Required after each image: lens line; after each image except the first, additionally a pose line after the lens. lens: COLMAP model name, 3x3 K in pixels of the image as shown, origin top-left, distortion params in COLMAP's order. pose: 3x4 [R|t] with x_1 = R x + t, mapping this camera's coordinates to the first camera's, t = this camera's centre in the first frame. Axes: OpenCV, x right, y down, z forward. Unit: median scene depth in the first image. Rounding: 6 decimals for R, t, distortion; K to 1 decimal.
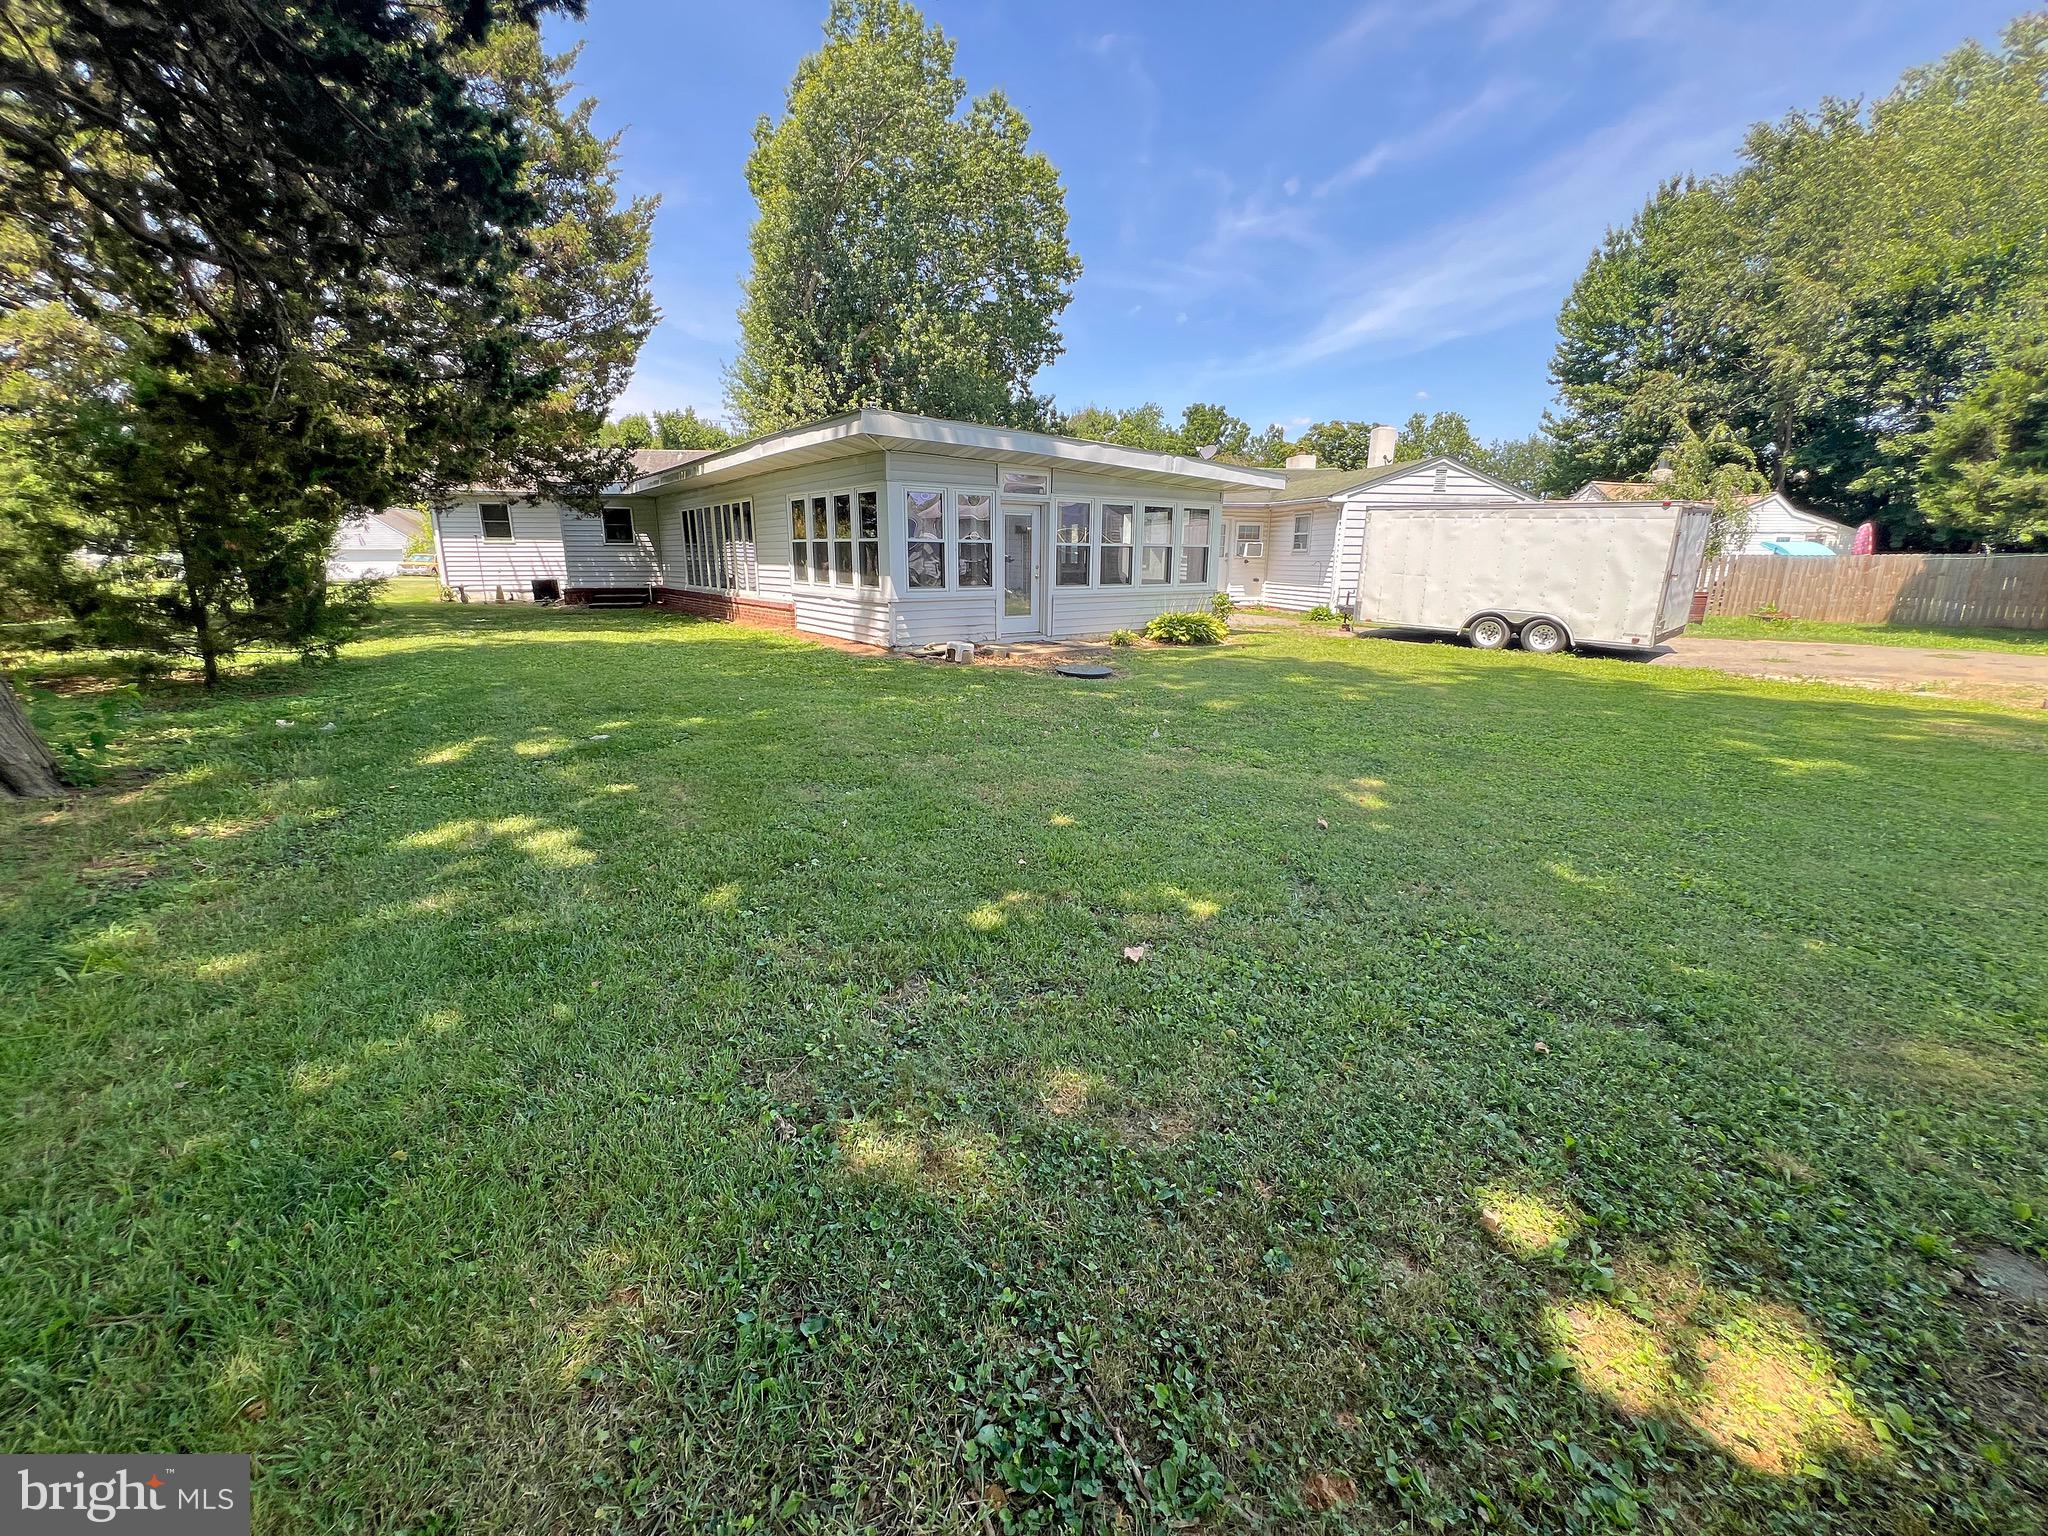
lens RADIAL K [[819.8, 0, 1028.7], [0, 819.8, 770.3], [0, 0, 1]] dist [-0.001889, -0.000245]
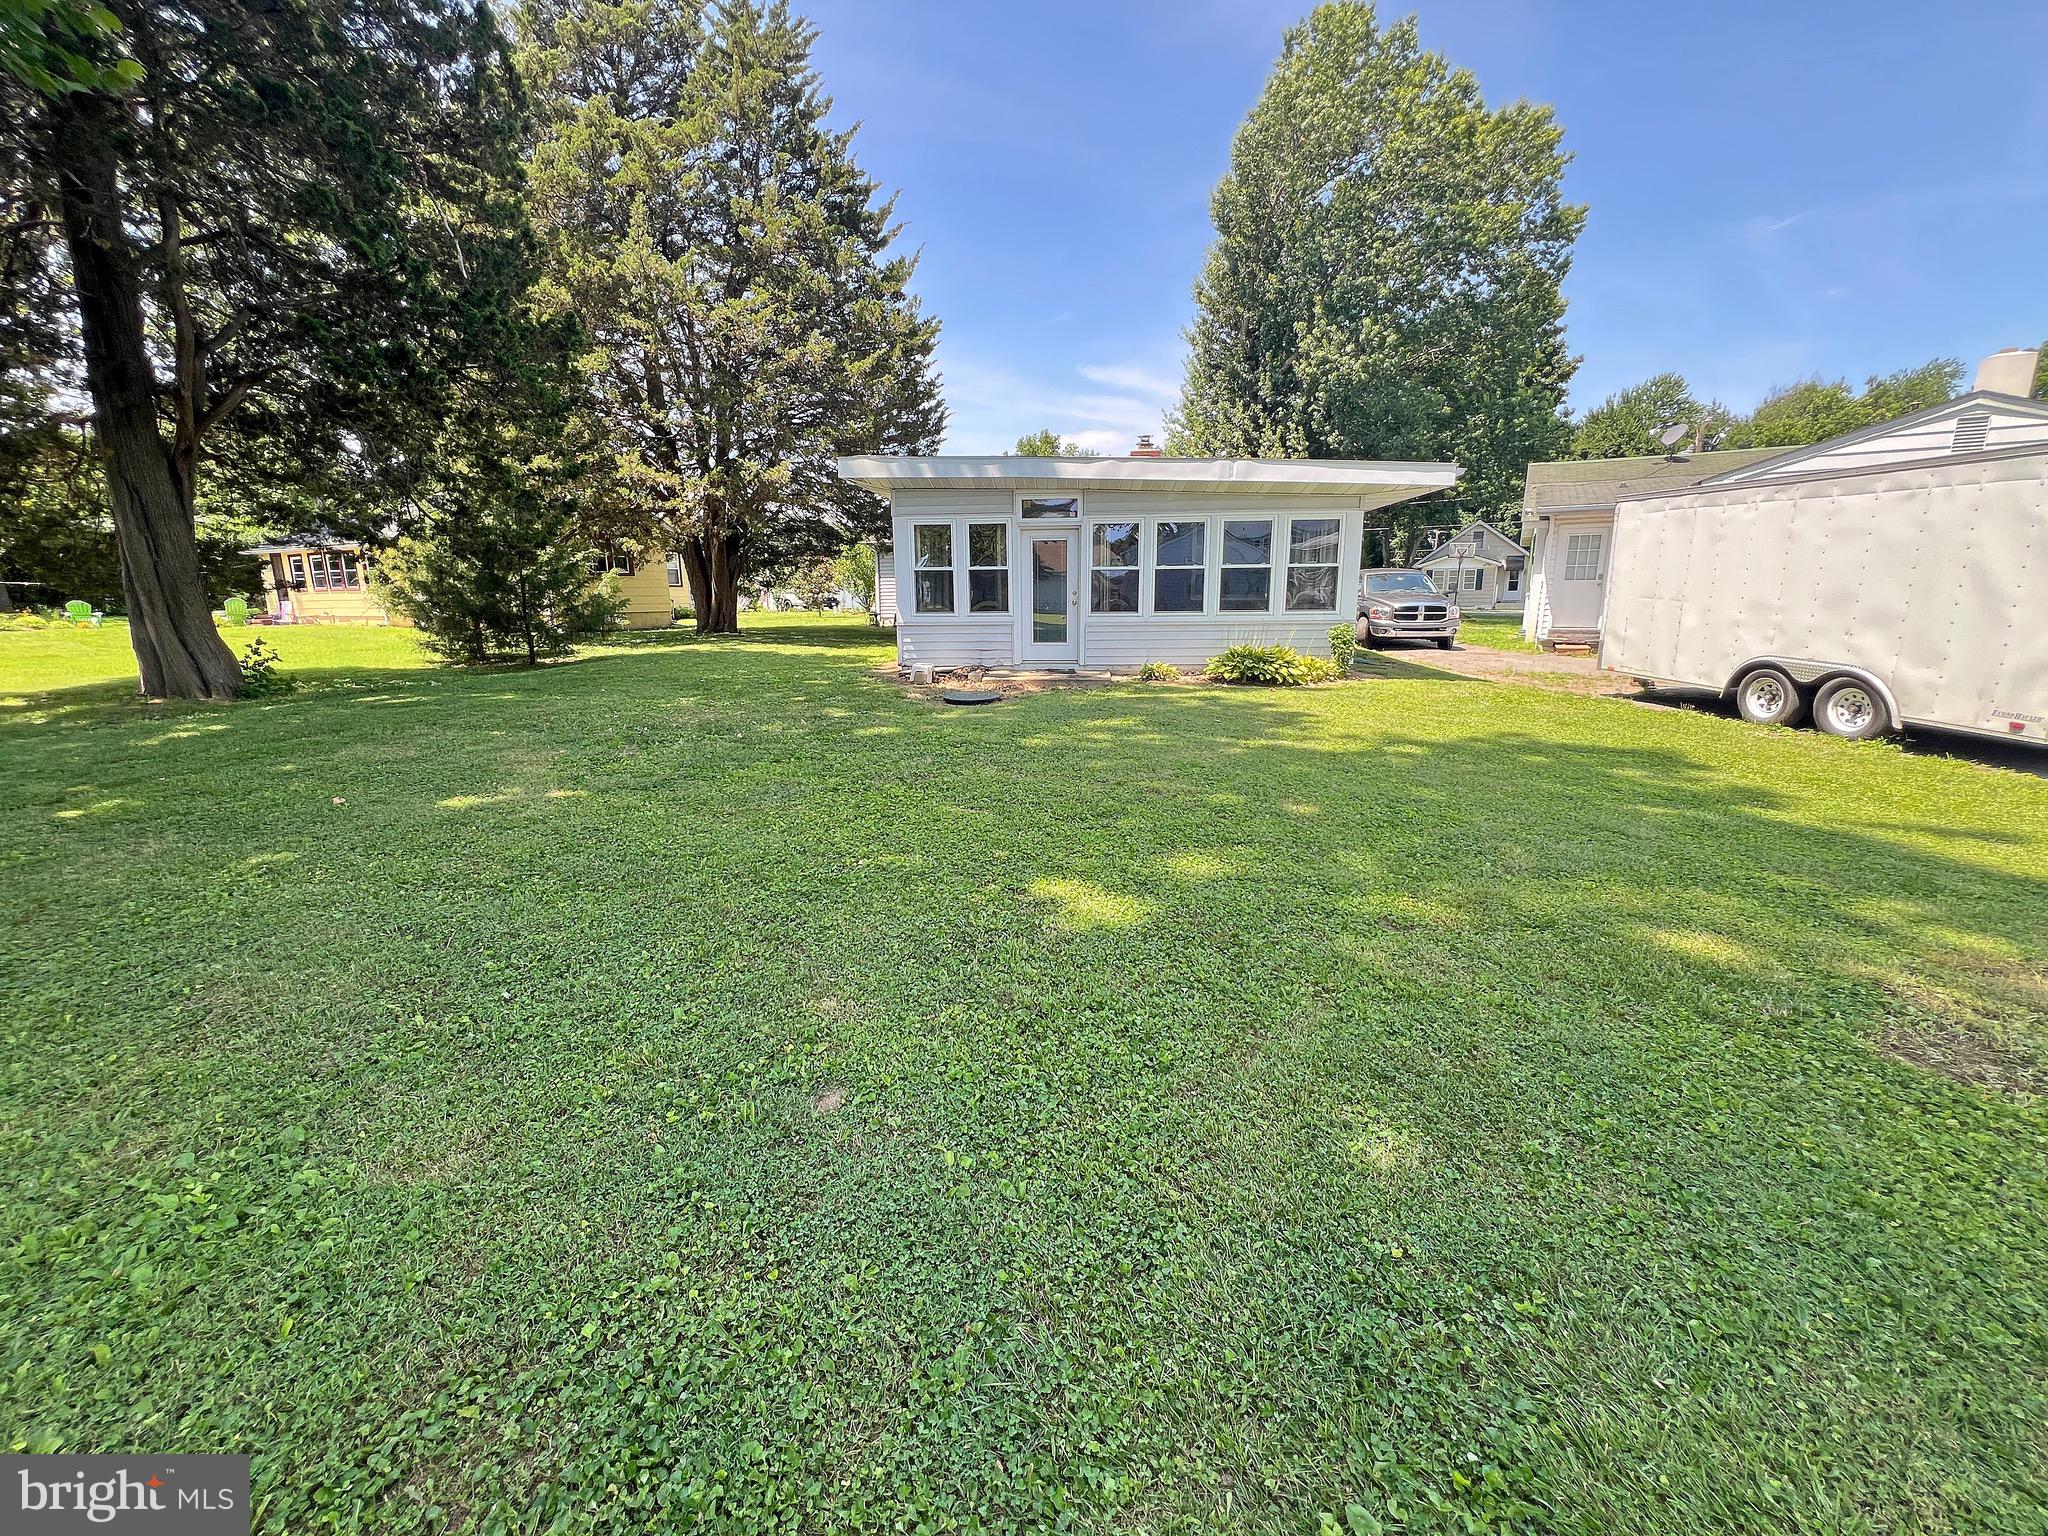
lens RADIAL K [[819.8, 0, 1027.6], [0, 819.8, 767.6], [0, 0, 1]] dist [-0.001889, -0.000245]
pose [[0.749753, 0.127420, -0.649334, 0.539526], [-0.155264, 0.987766, 0.014555, -0.044495], [0.643245, 0.089905, 0.760364, 0.223313]]
